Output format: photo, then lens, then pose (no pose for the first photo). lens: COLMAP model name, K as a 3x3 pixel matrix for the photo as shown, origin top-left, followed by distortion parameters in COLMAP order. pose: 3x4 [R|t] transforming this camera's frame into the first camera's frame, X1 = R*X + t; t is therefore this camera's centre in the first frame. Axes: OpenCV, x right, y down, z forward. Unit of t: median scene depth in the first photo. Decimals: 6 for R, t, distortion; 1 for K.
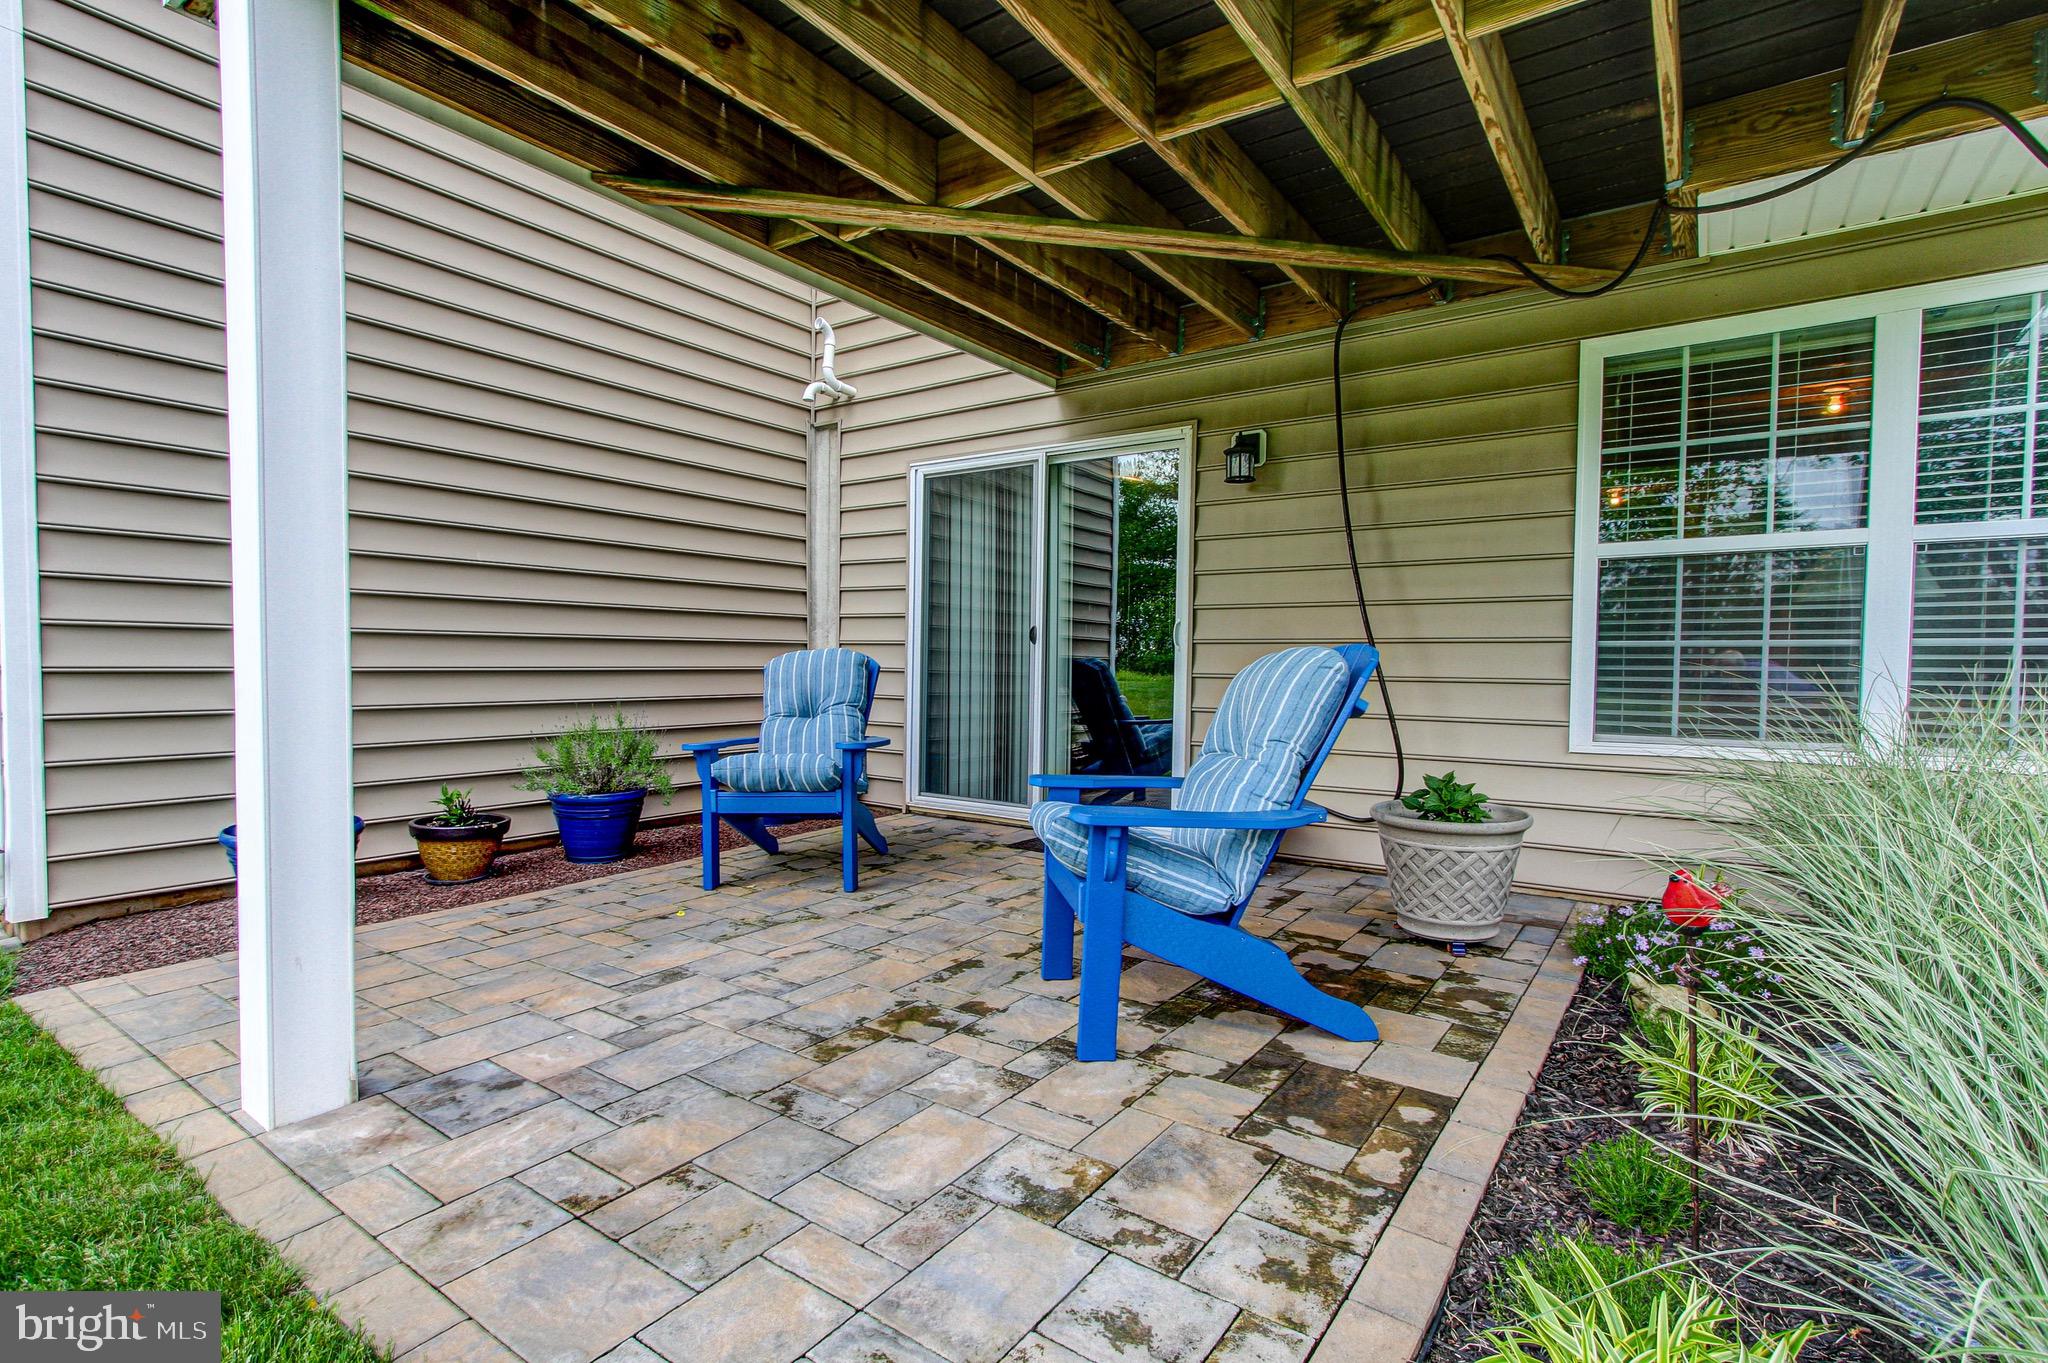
lens RADIAL K [[968.1, 0, 1010.6], [0, 968.1, 701.0], [0, 0, 1]] dist [-0.002788, -0.000252]
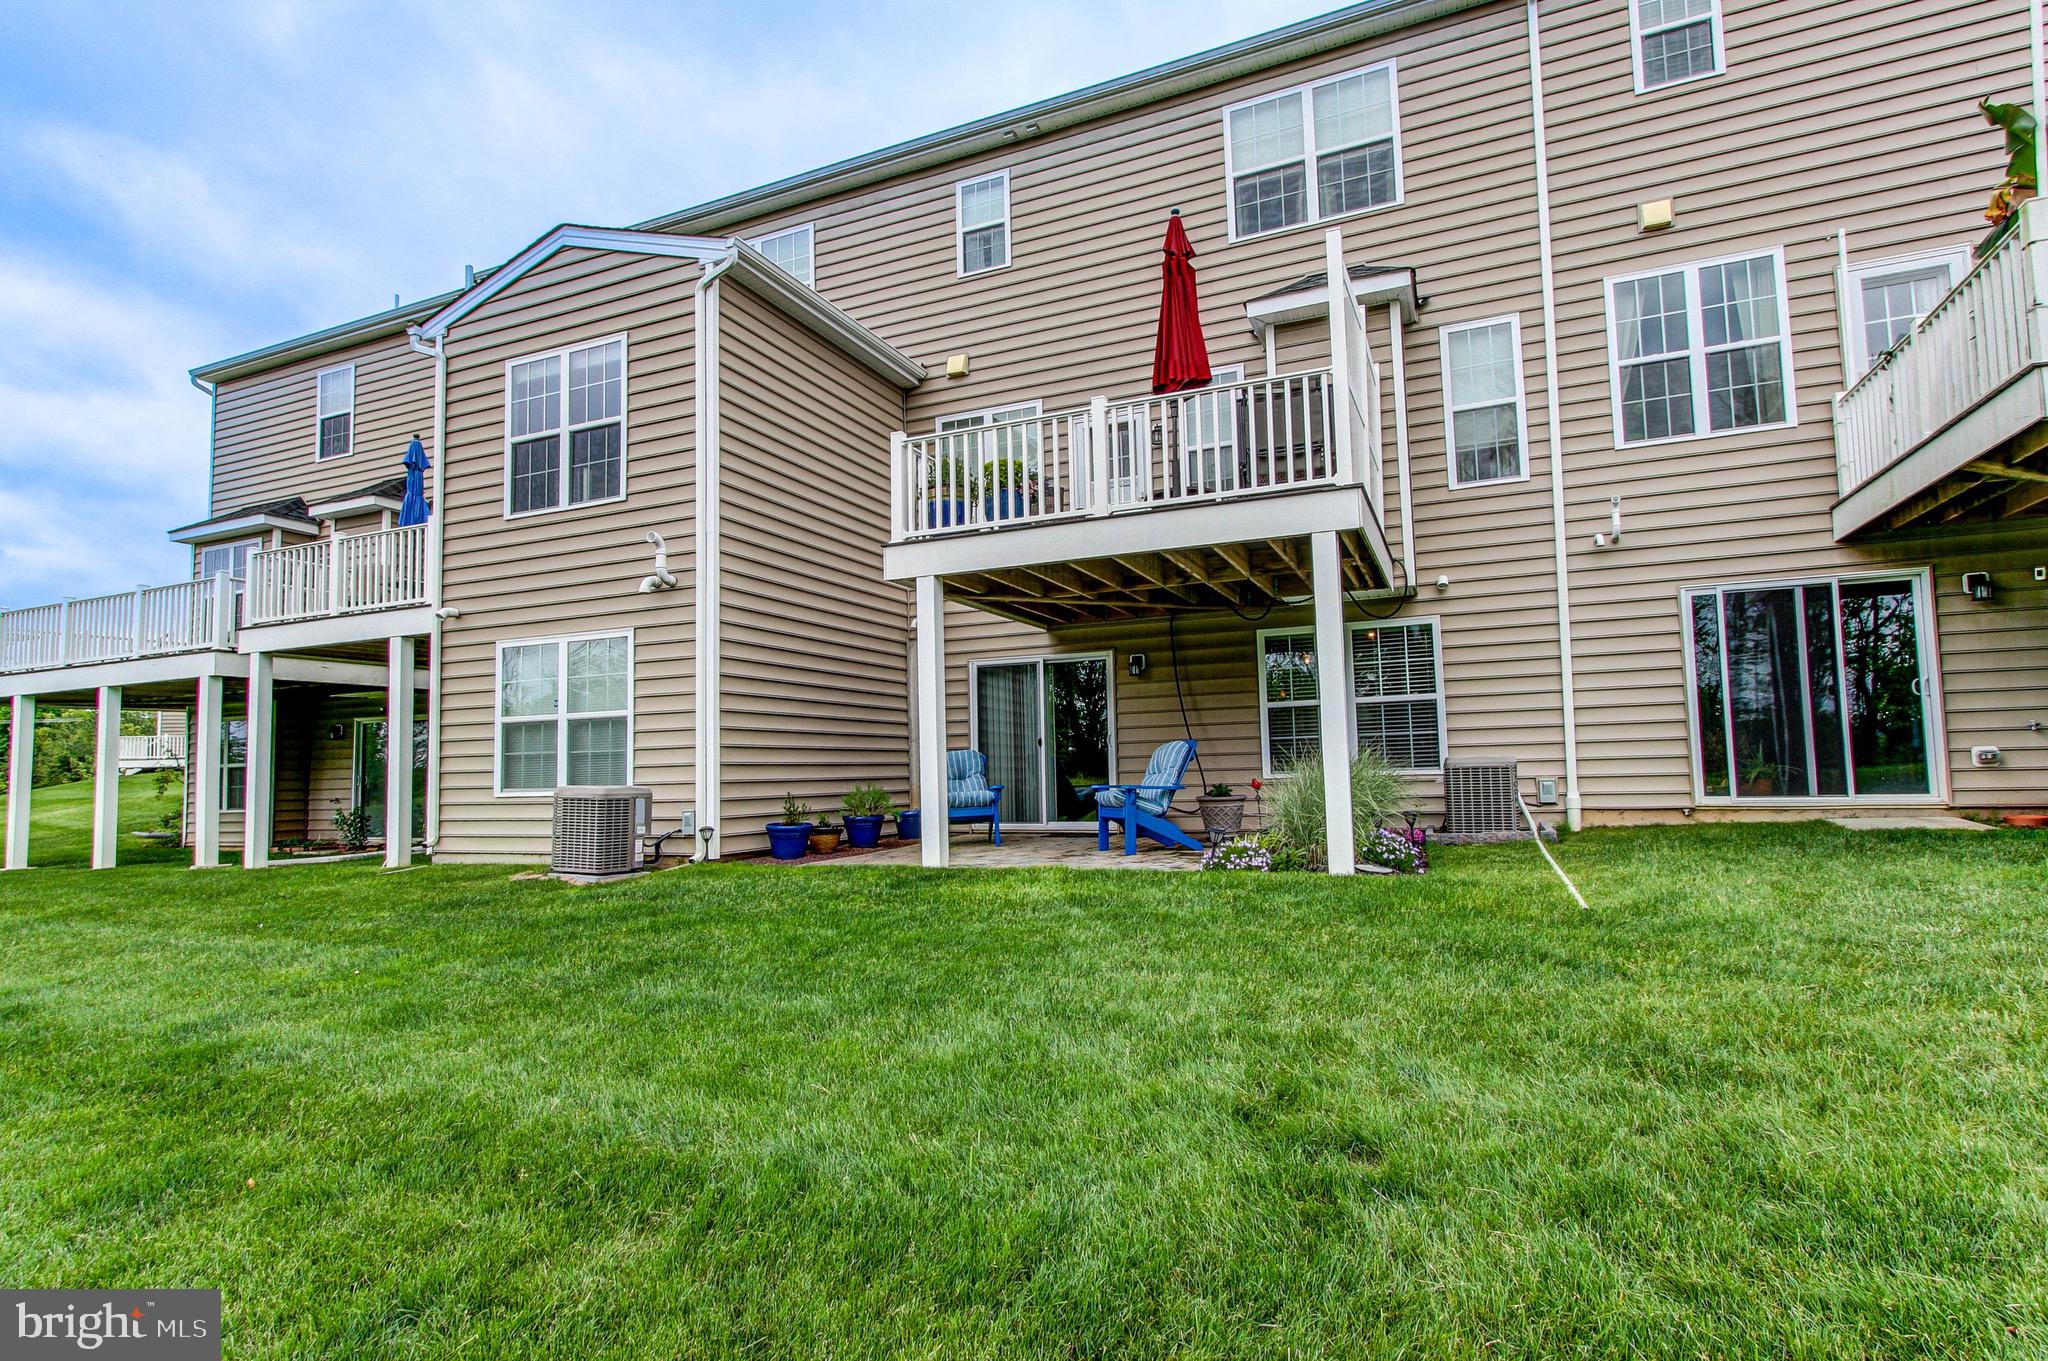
lens RADIAL K [[1021.0, 0, 1027.7], [0, 1021.0, 695.6], [0, 0, 1]] dist [-0.000541, 0.000475]
pose [[0.977004, -0.022683, 0.212011, -0.584012], [0.046307, 0.993166, -0.107134, 0.085257], [-0.208132, 0.114488, 0.971377, -1.457596]]
